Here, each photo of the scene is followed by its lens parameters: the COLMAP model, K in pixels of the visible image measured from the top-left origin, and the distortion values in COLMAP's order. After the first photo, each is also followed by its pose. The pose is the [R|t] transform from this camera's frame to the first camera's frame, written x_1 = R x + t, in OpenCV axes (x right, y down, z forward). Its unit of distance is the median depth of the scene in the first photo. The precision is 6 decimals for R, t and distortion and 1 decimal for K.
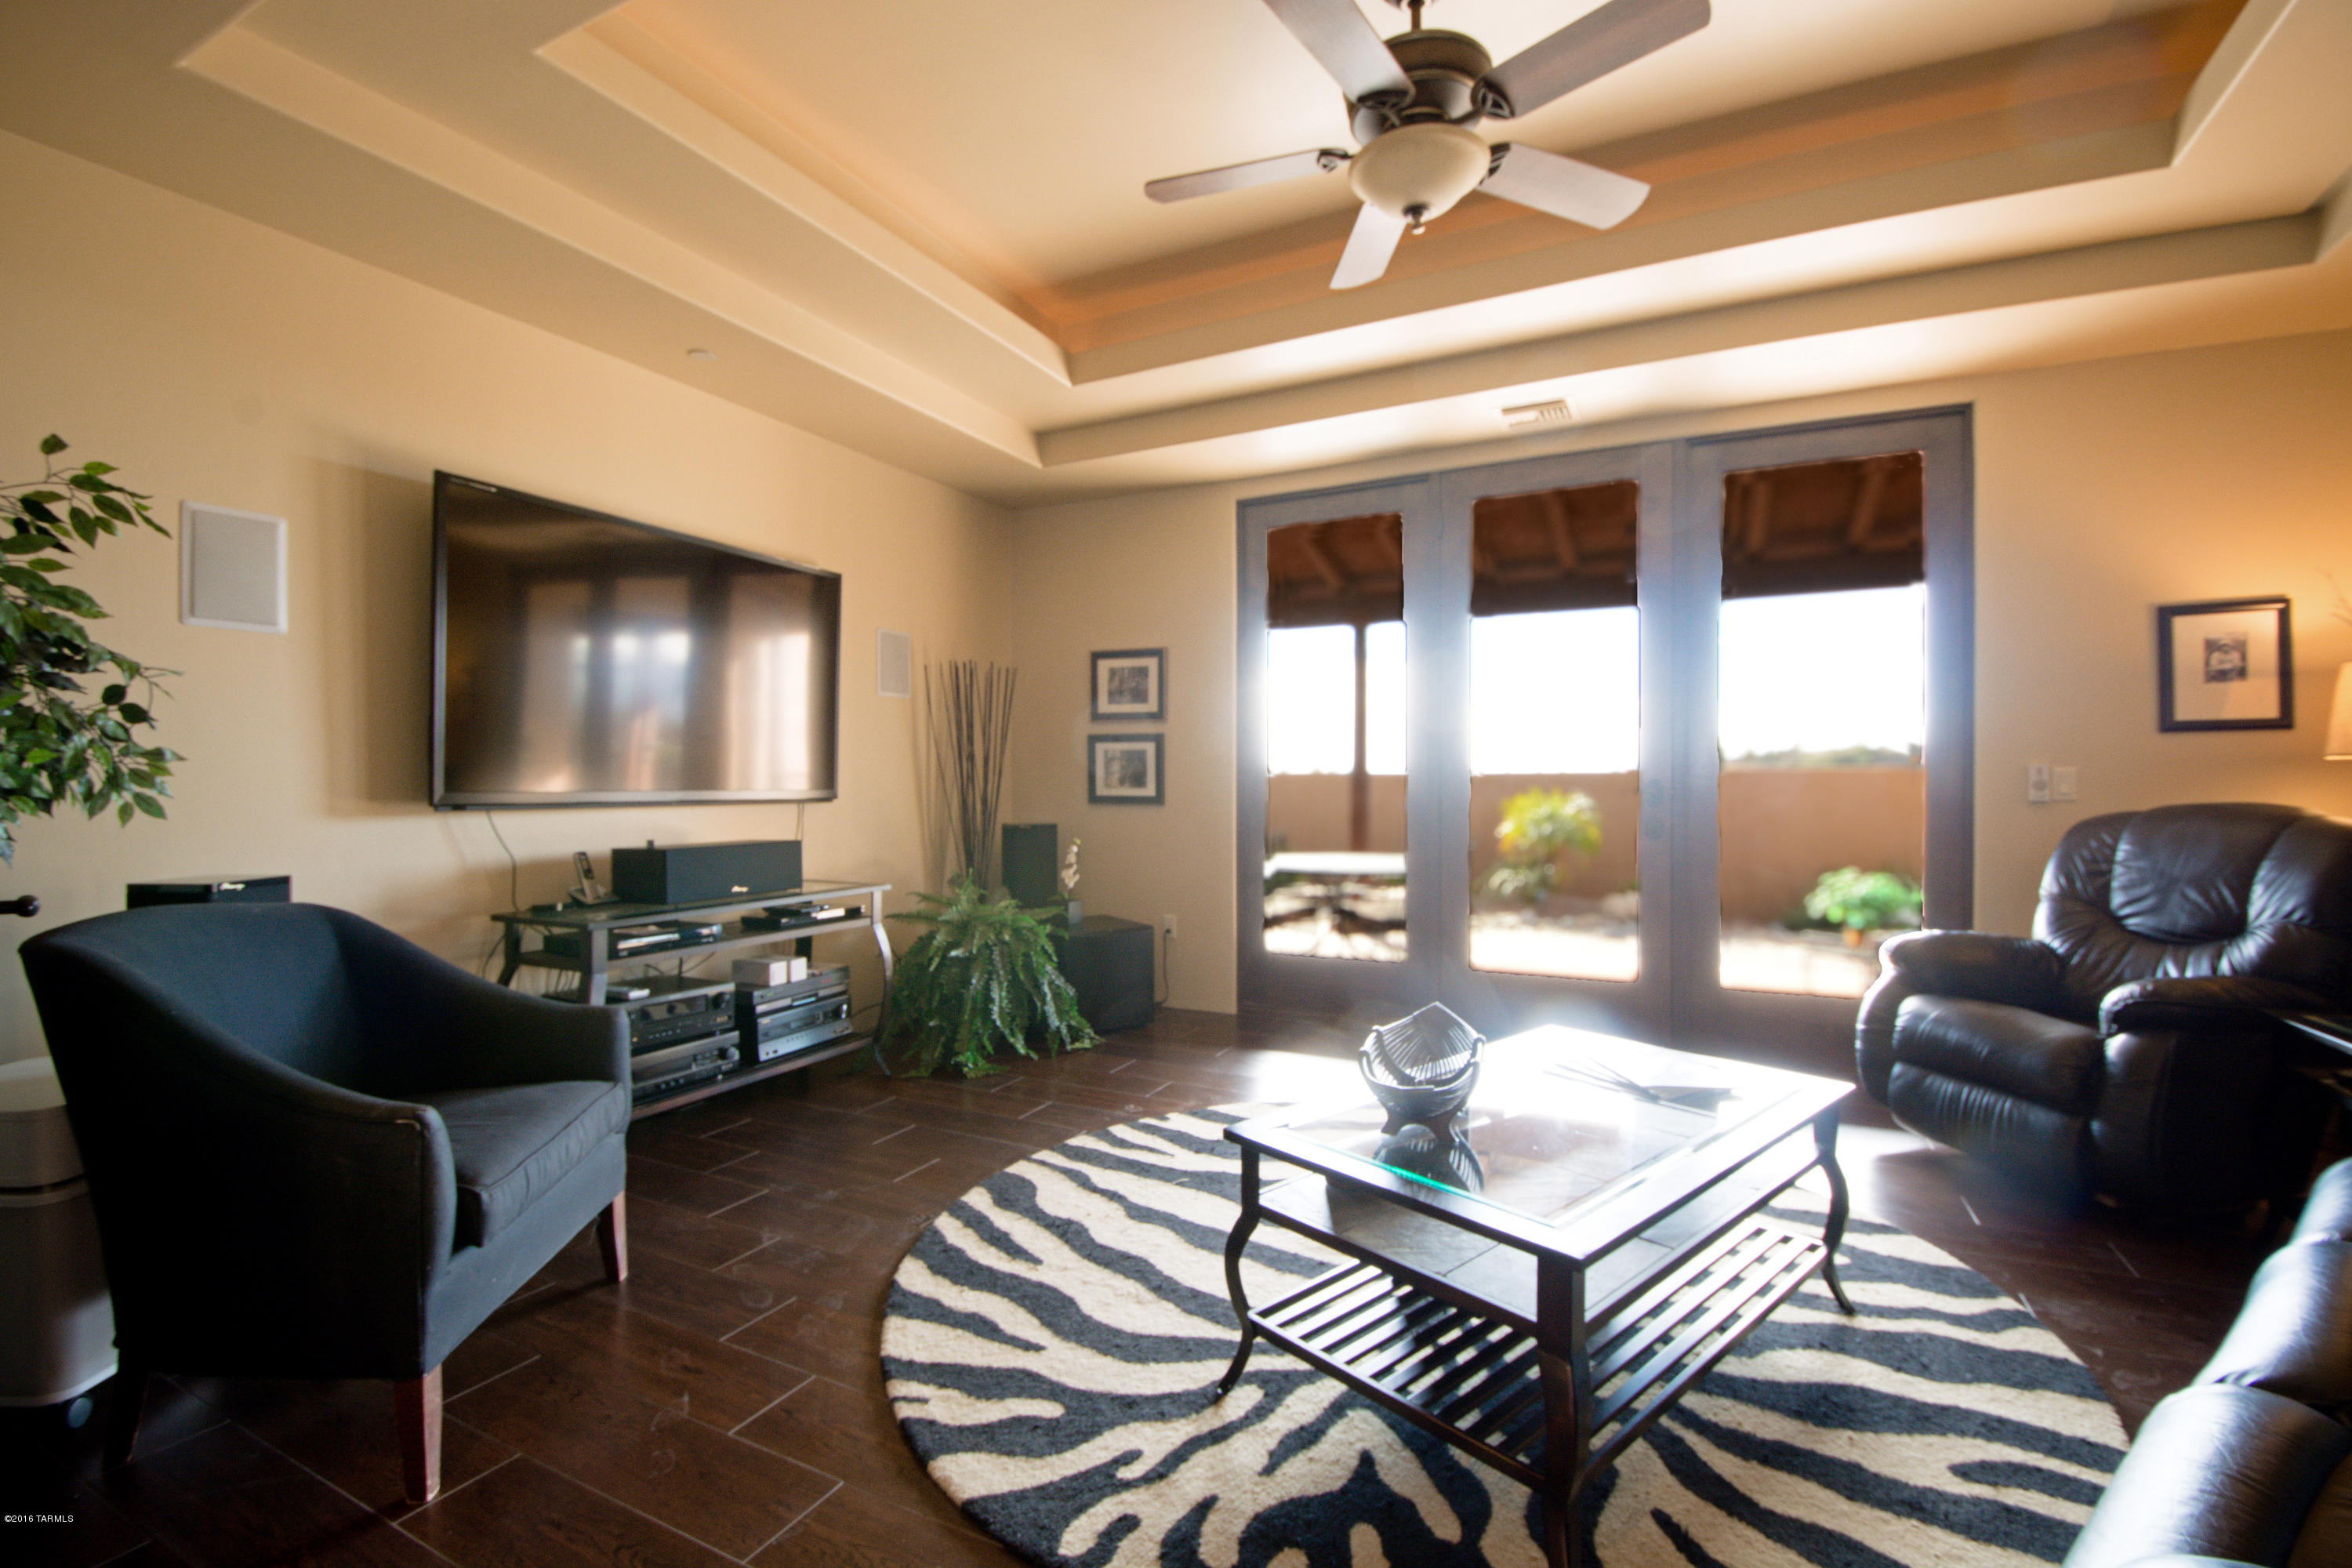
lens RADIAL K [[1039.3, 0, 1177.5], [0, 1039.3, 784.8], [0, 0, 1]] dist [0.014091, -0.021291]
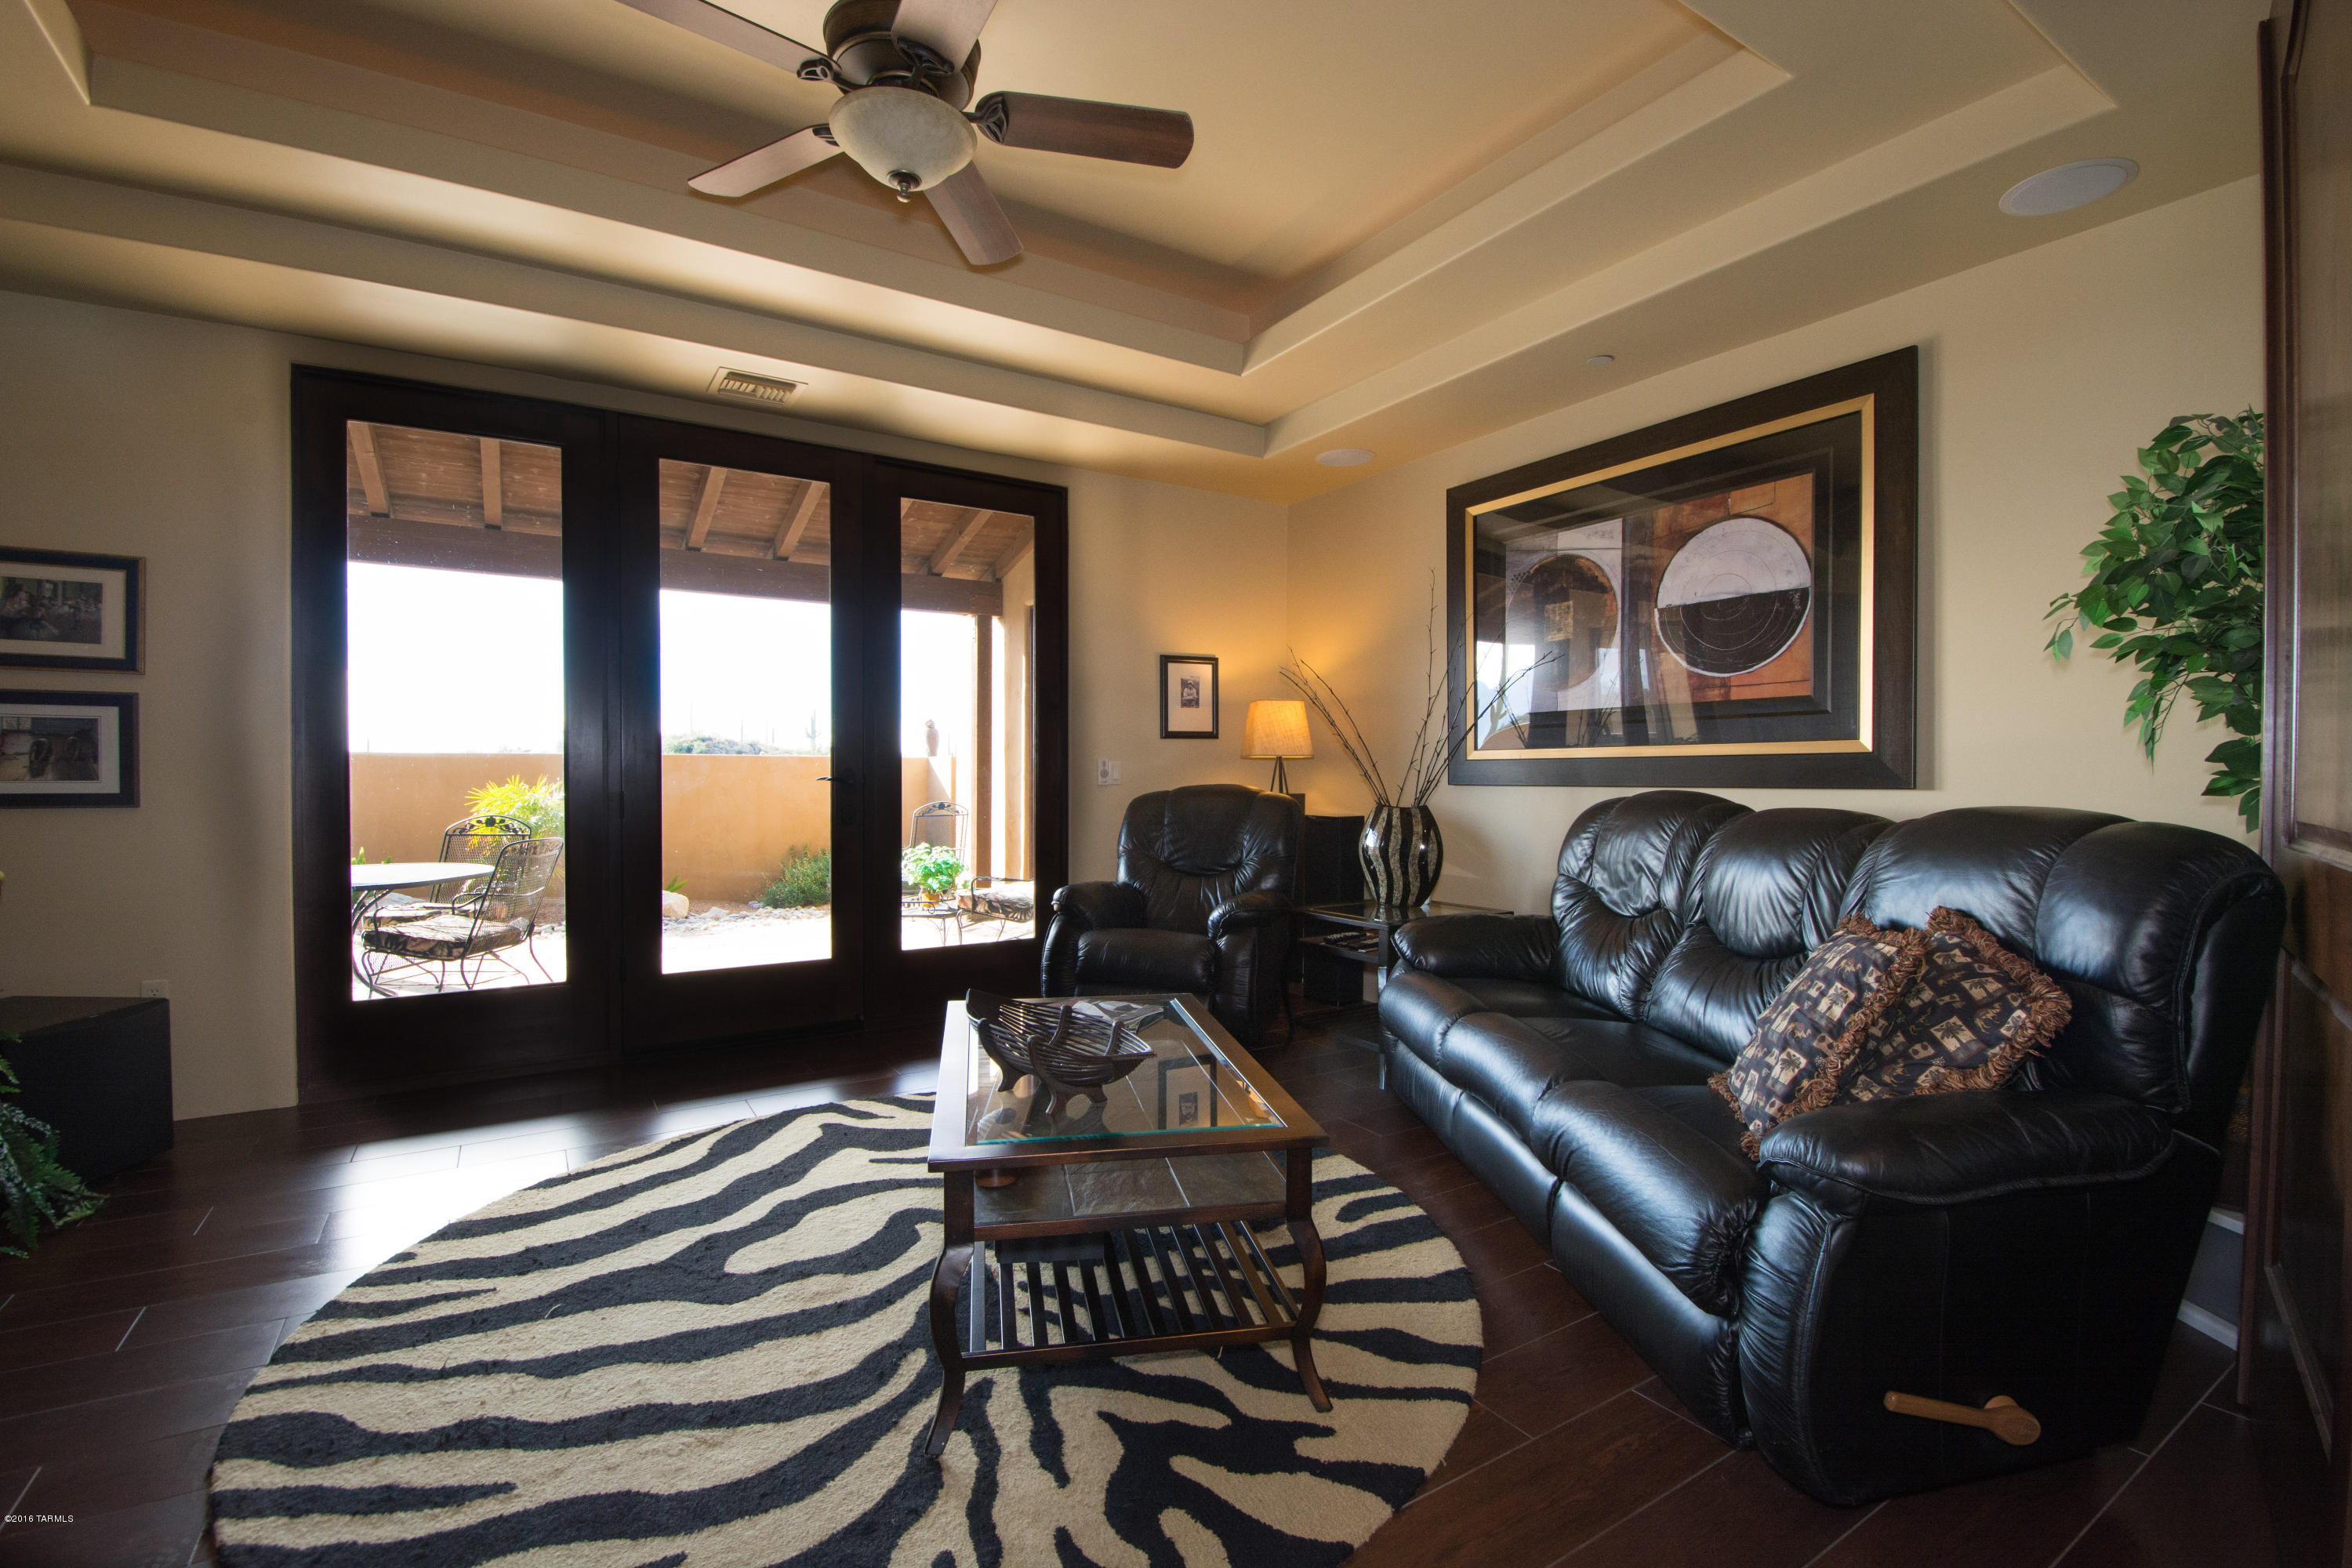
lens RADIAL K [[1039.3, 0, 1177.5], [0, 1039.3, 784.8], [0, 0, 1]] dist [0.014091, -0.021291]
pose [[0.508916, -0.009998, 0.860758, -0.401269], [0.002233, 0.999945, 0.010294, 0.001358], [-0.860813, -0.003317, 0.508910, 0.243730]]
